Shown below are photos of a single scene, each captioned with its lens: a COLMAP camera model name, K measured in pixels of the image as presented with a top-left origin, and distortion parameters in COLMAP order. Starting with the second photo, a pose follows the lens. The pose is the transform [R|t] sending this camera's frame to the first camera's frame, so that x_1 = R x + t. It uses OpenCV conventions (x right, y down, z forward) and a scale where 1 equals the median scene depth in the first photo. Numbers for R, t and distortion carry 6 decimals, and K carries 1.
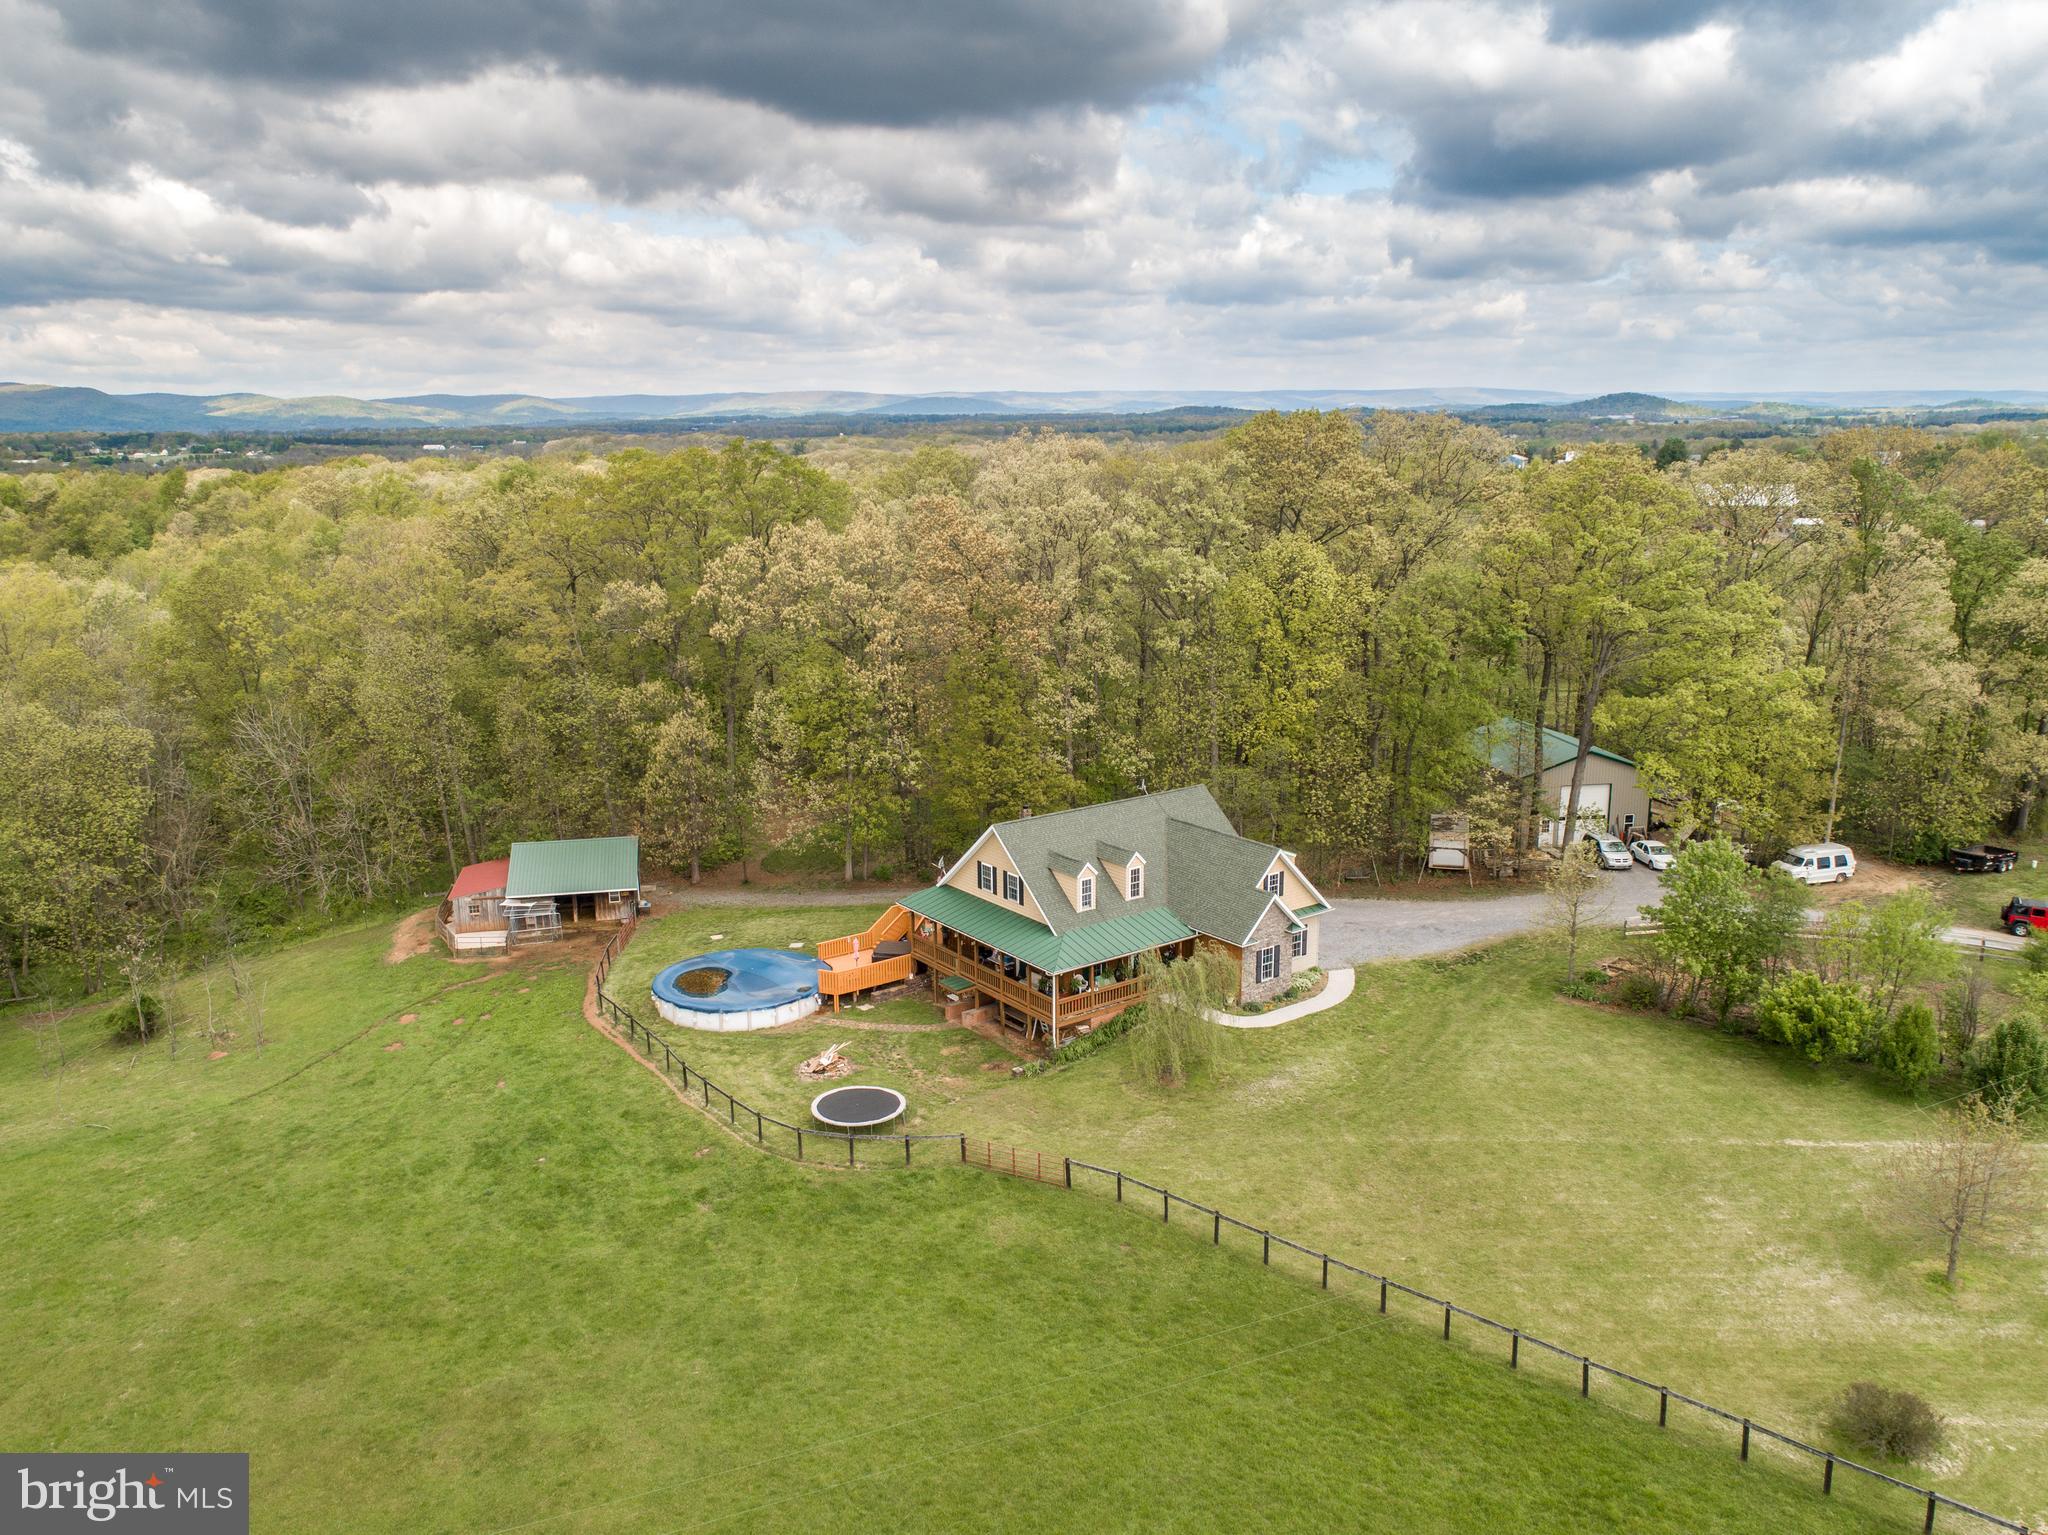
lens RADIAL K [[1568.8, 0, 1024.0], [0, 1568.8, 767.5], [0, 0, 1]] dist [-0.006975, -0.002368]
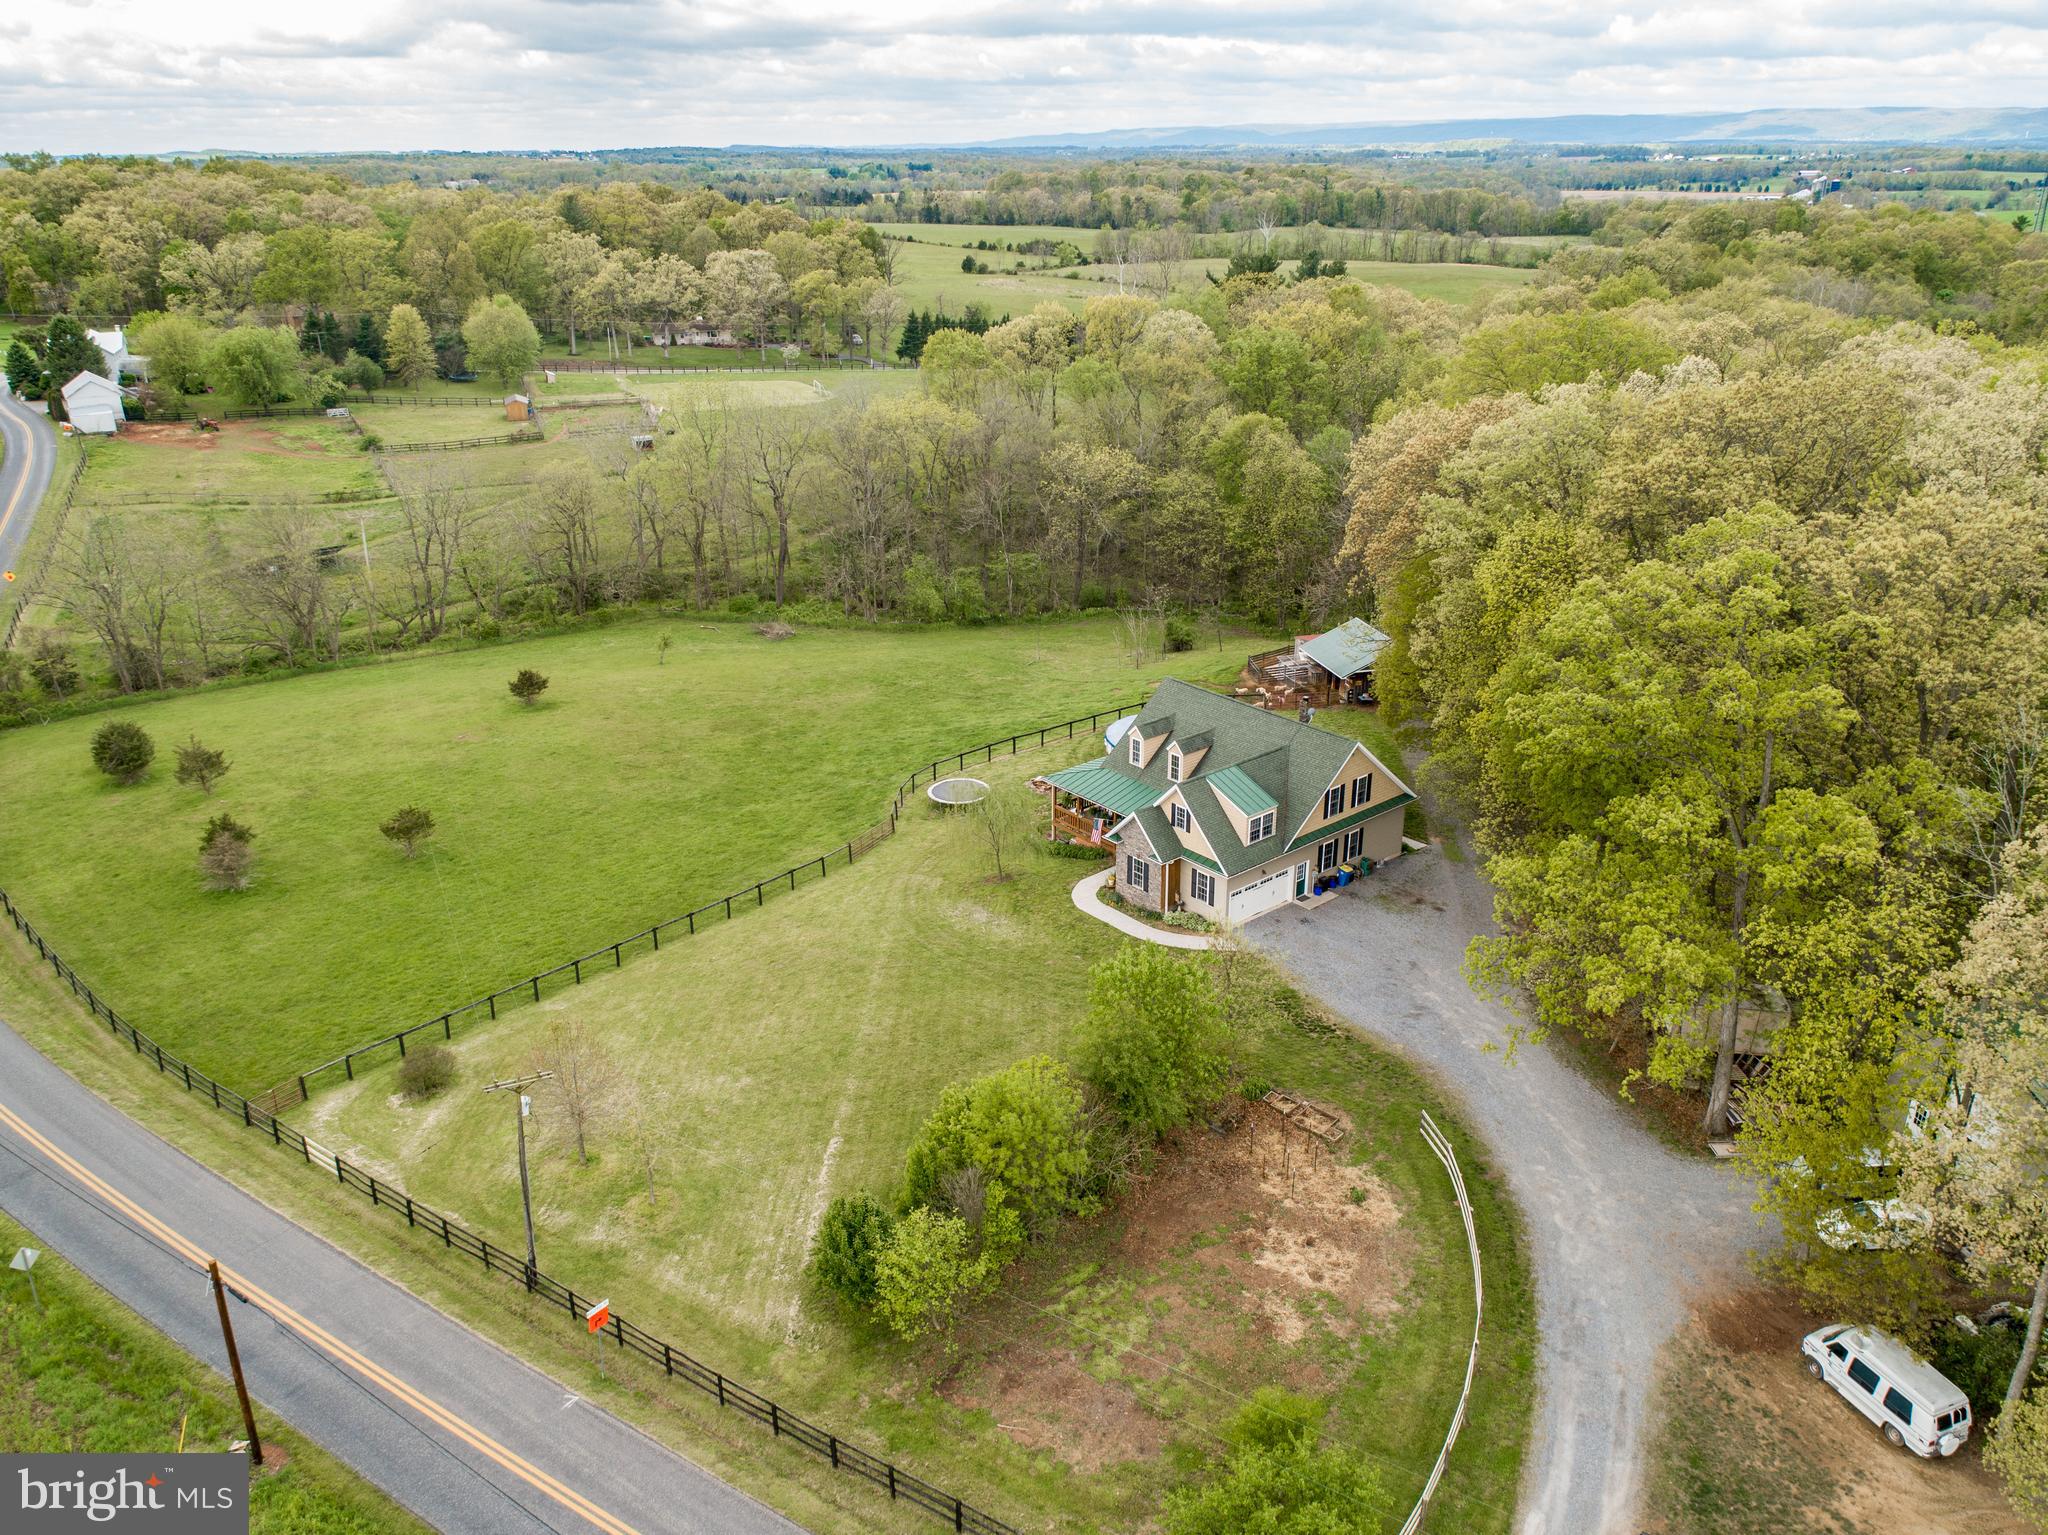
lens RADIAL K [[1568.8, 0, 1024.0], [0, 1568.8, 767.5], [0, 0, 1]] dist [-0.006975, -0.002368]
pose [[0.054801, 0.382473, -0.922340, 1.038720], [-0.208729, 0.907708, 0.364004, -0.294089], [0.976437, 0.172571, 0.129576, 0.720592]]
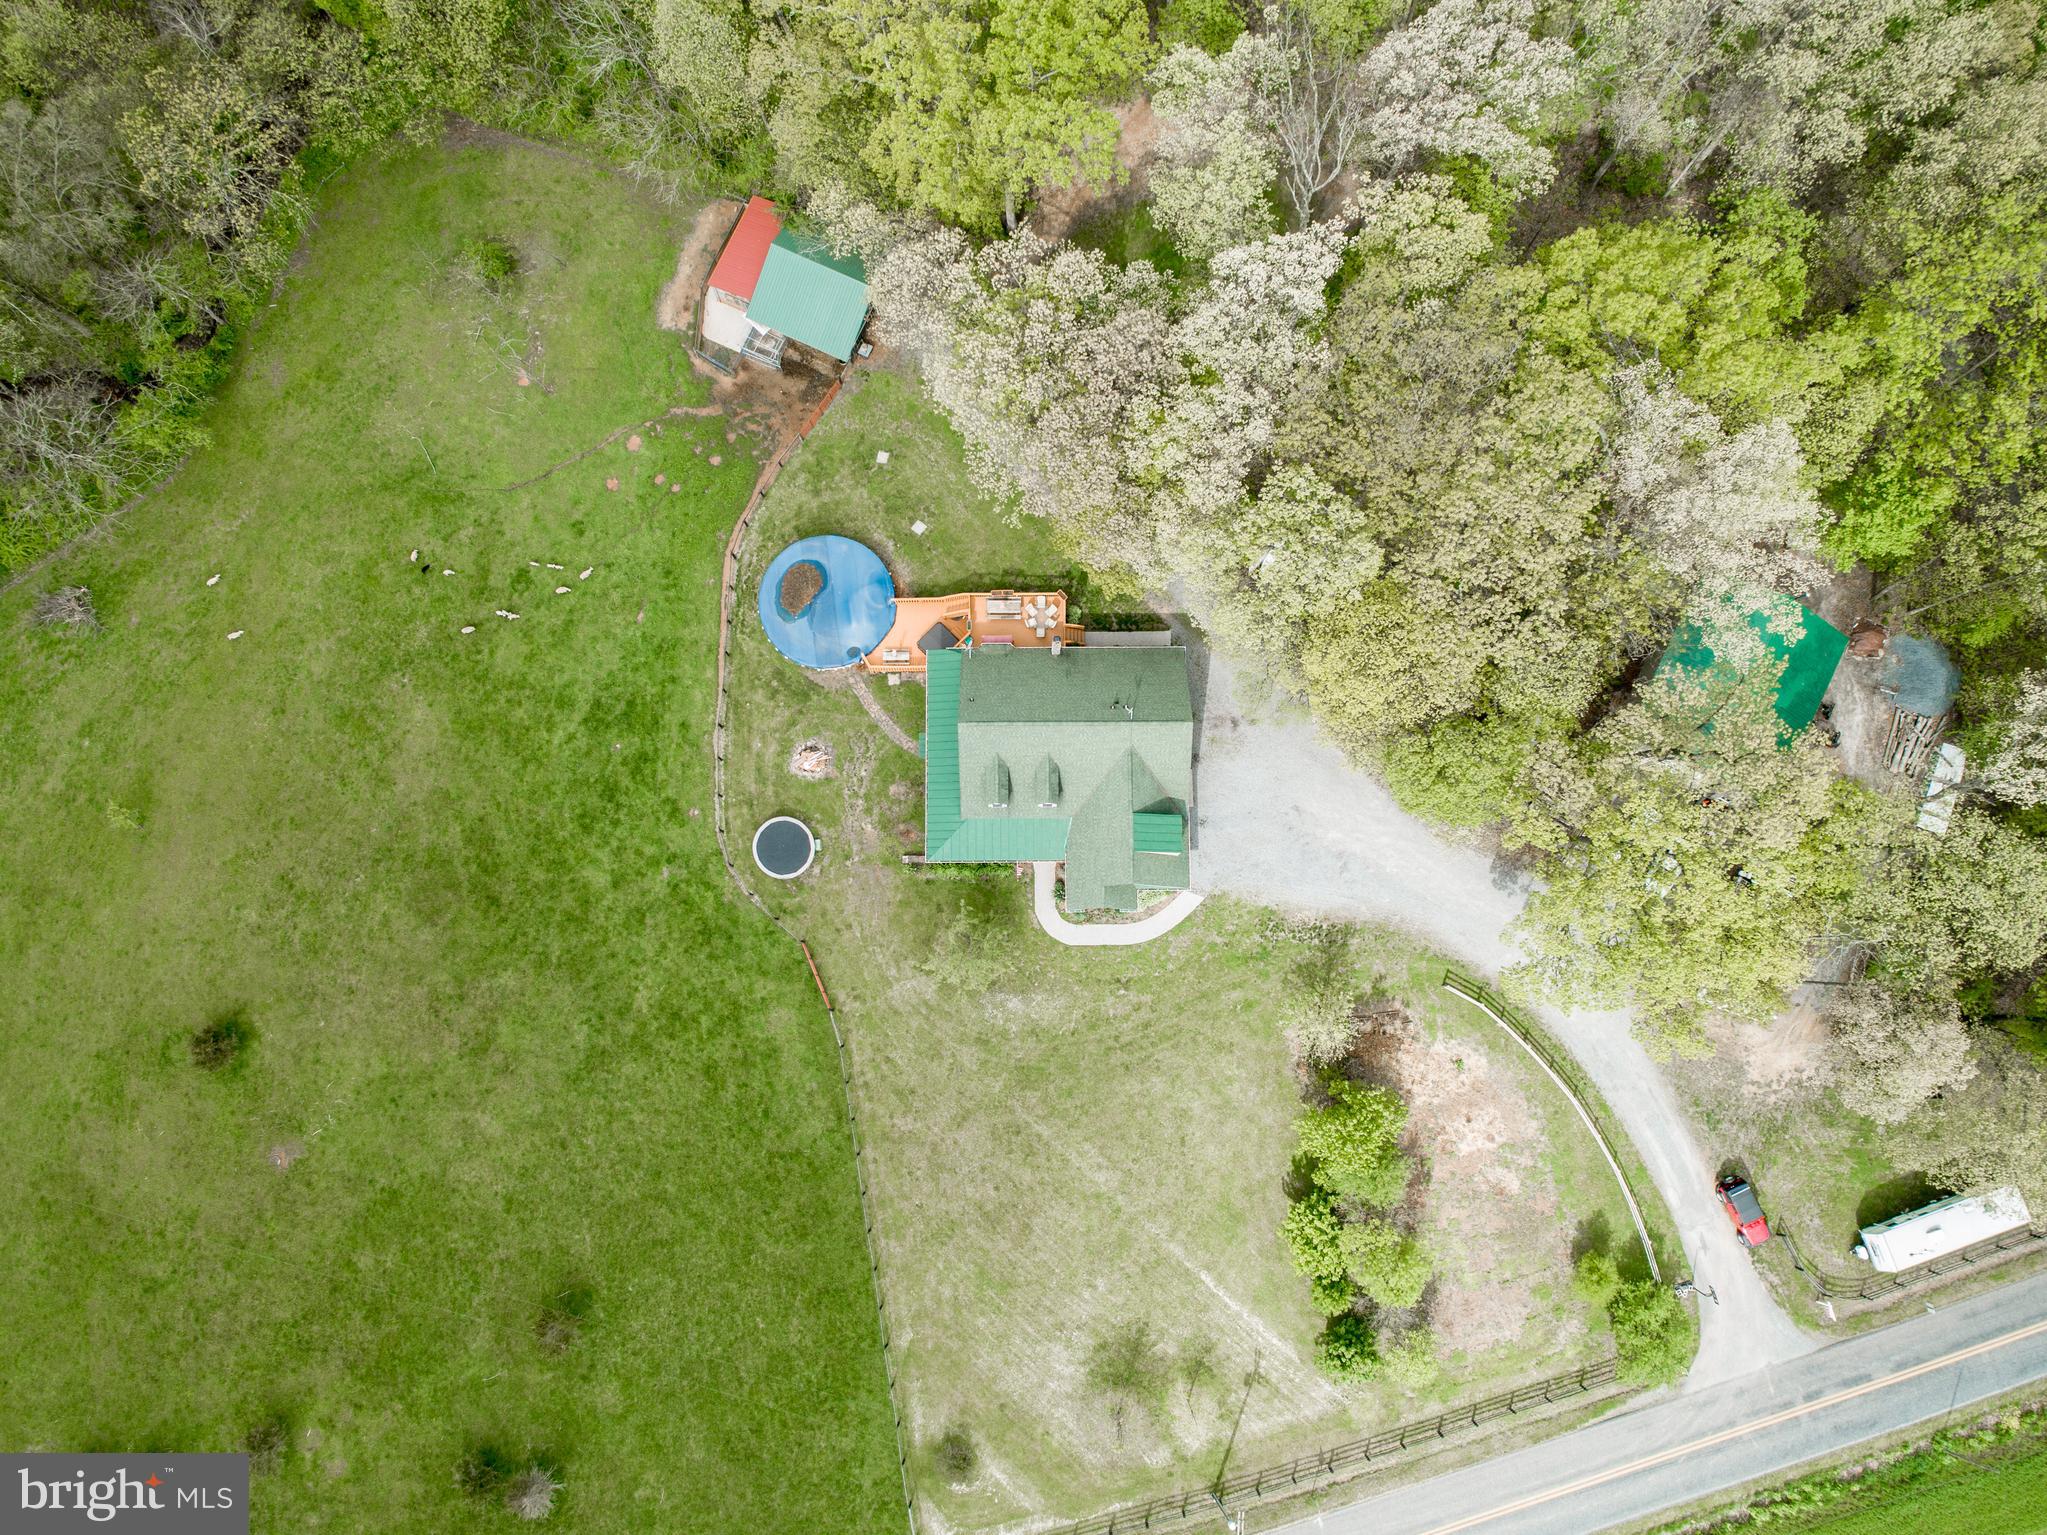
lens RADIAL K [[1568.1, 0, 1023.5], [0, 1568.1, 767.5], [0, 0, 1]] dist [-0.006975, -0.002368]
pose [[0.804648, 0.587857, -0.083462, 0.133258], [-0.130744, 0.312540, 0.940864, -1.048973], [0.579179, -0.746152, 0.328343, 0.579563]]
